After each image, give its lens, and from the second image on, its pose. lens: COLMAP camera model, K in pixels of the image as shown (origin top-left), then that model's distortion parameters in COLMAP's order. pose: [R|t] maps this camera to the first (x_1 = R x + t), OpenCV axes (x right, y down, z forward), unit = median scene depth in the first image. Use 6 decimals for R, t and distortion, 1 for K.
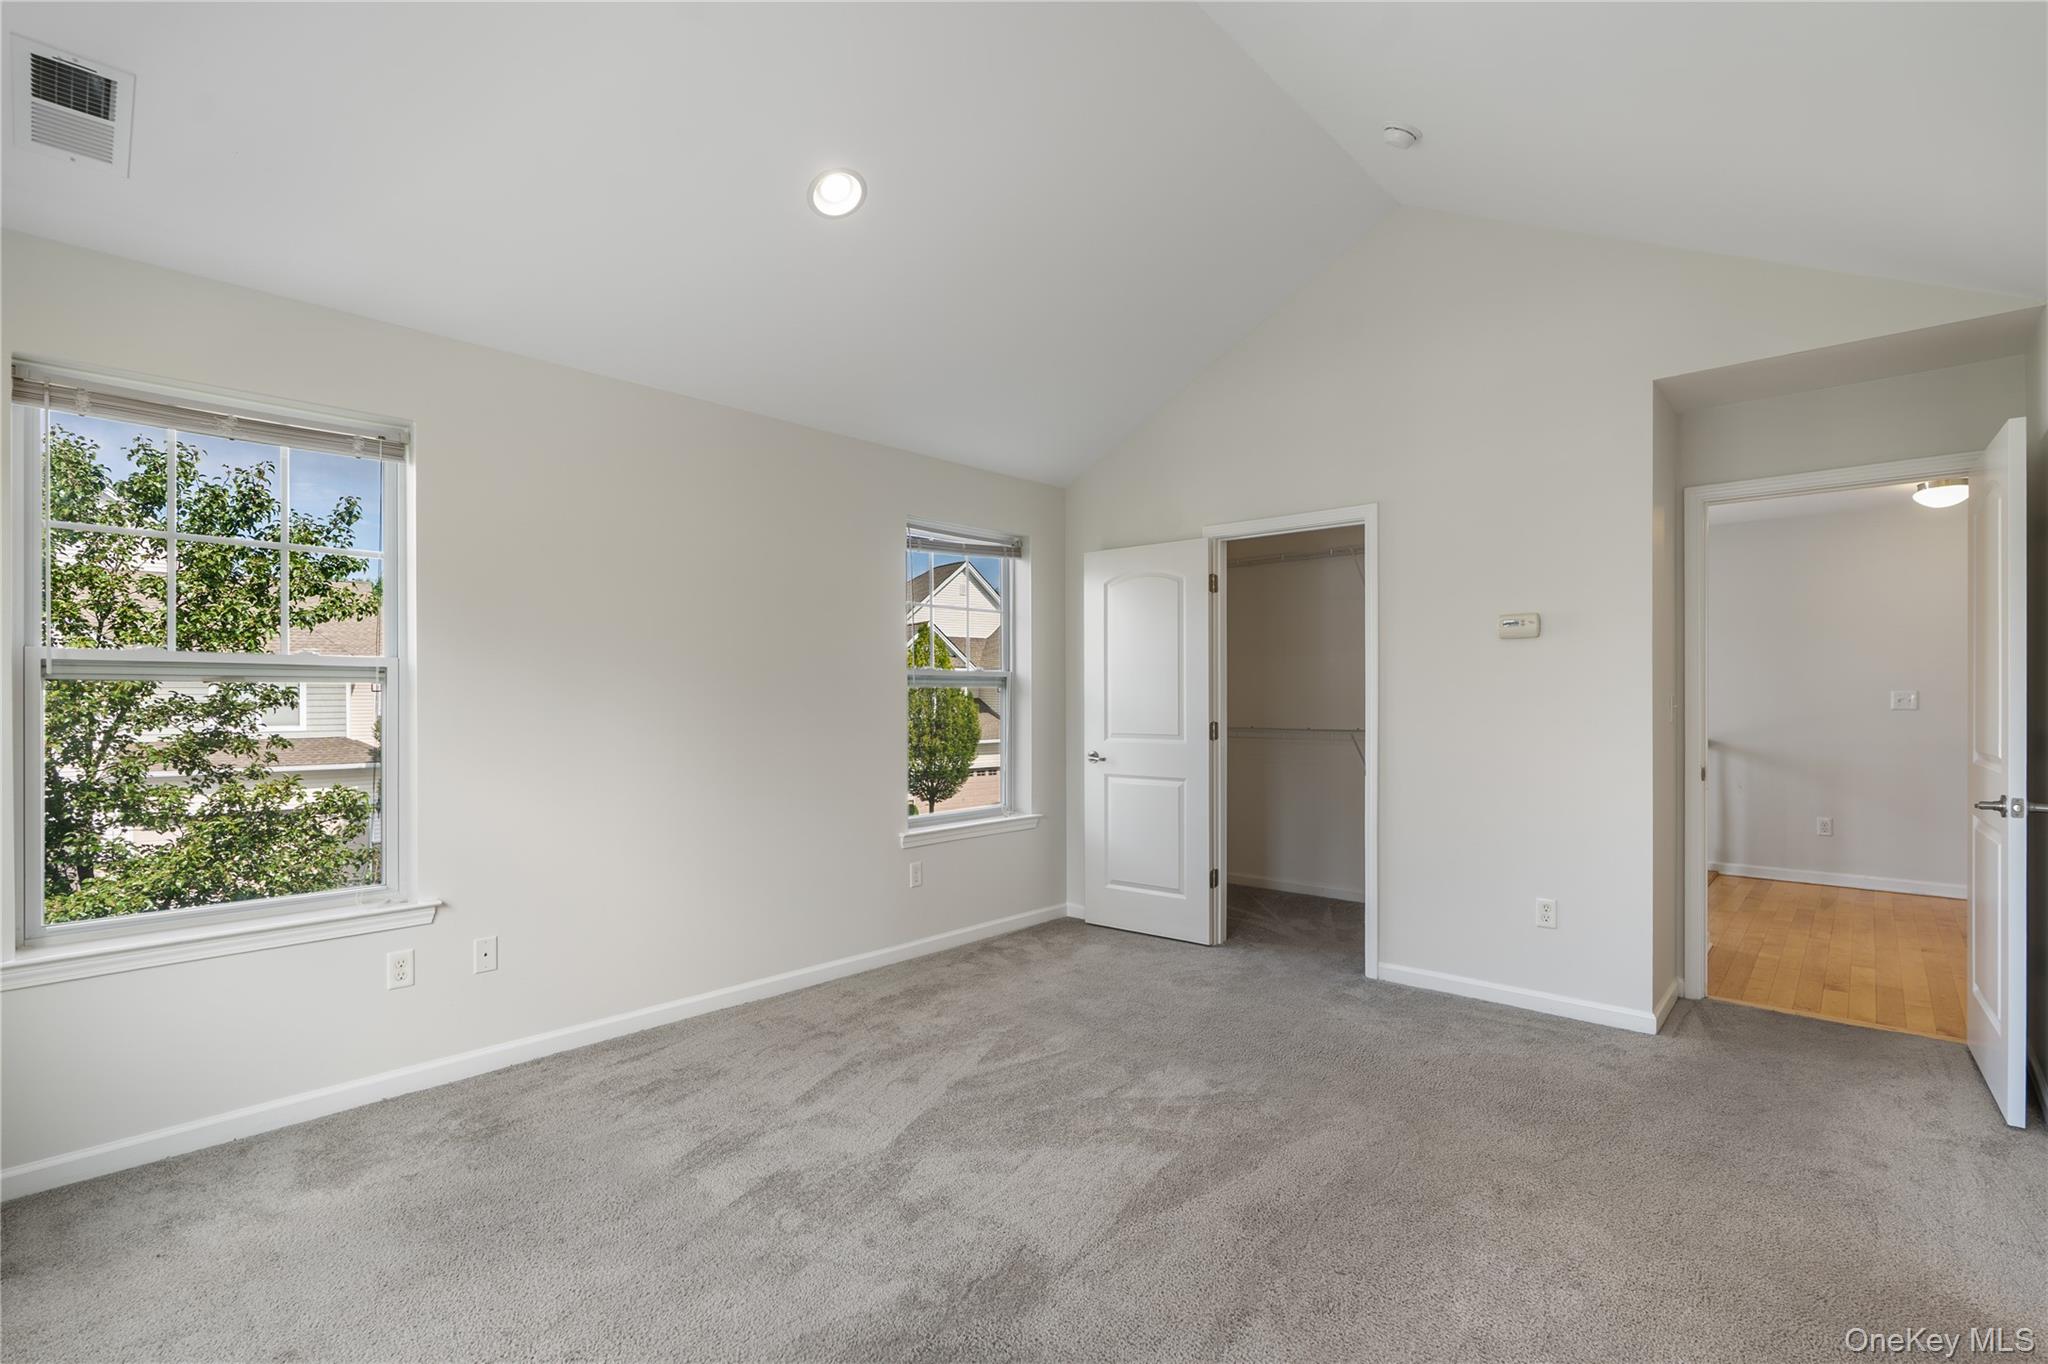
lens RADIAL K [[954.4, 0, 1024.0], [0, 954.4, 682.0], [0, 0, 1]] dist [0.015452, 0.000028]
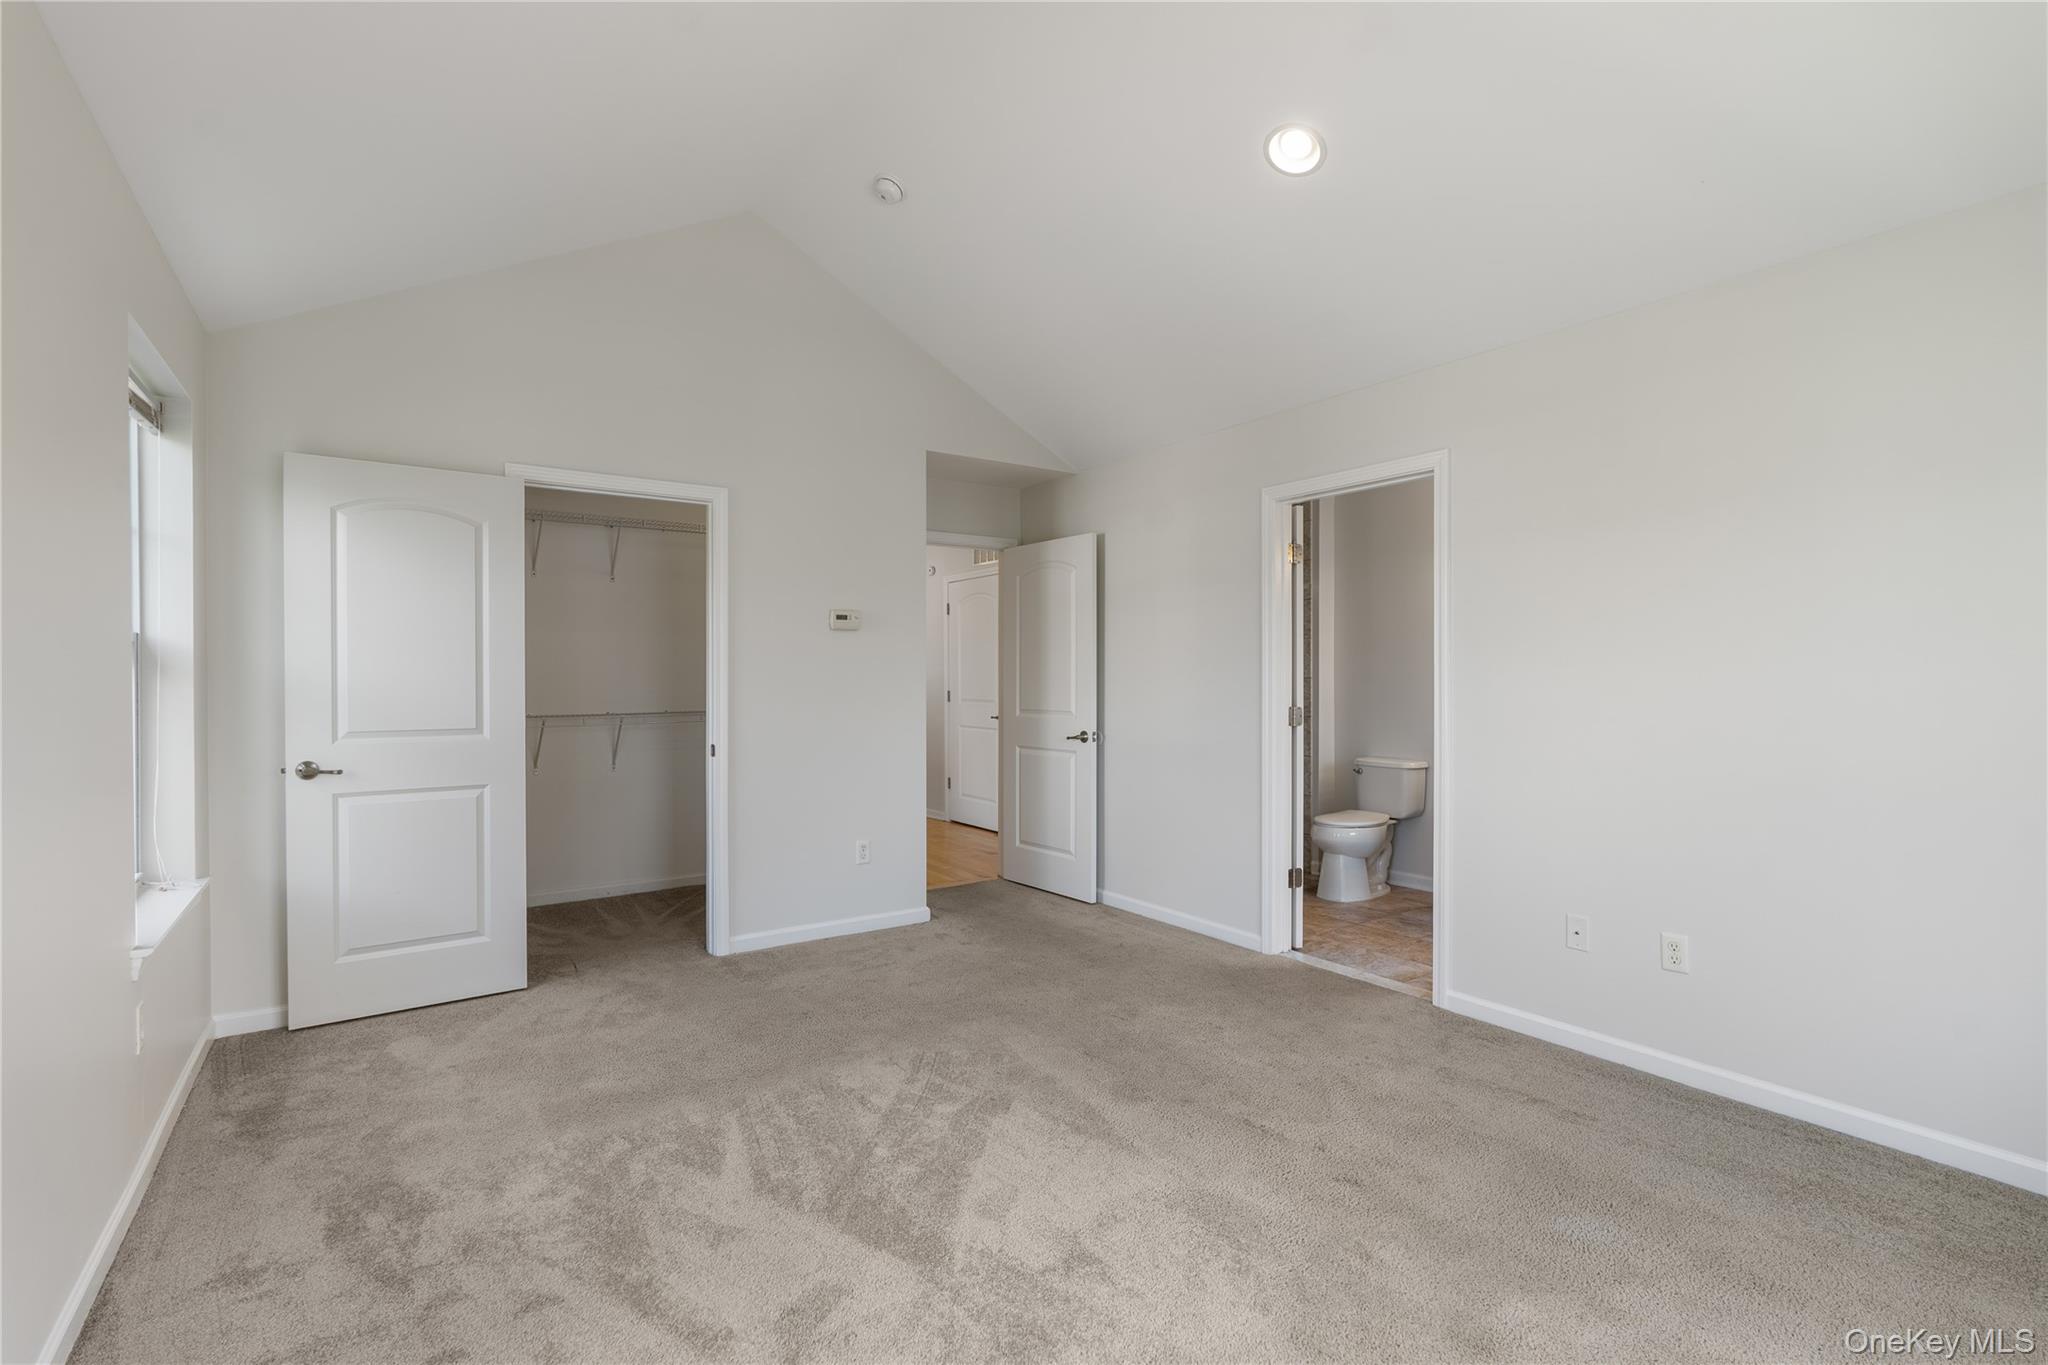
lens RADIAL K [[936.1, 0, 1025.3], [0, 936.1, 668.7], [0, 0, 1]] dist [-0.002546, 0.000034]
pose [[0.229215, 0.008836, 0.973336, -0.556885], [-0.018355, 0.999820, -0.004754, 0.004124], [-0.973203, -0.016776, 0.229336, 0.486297]]
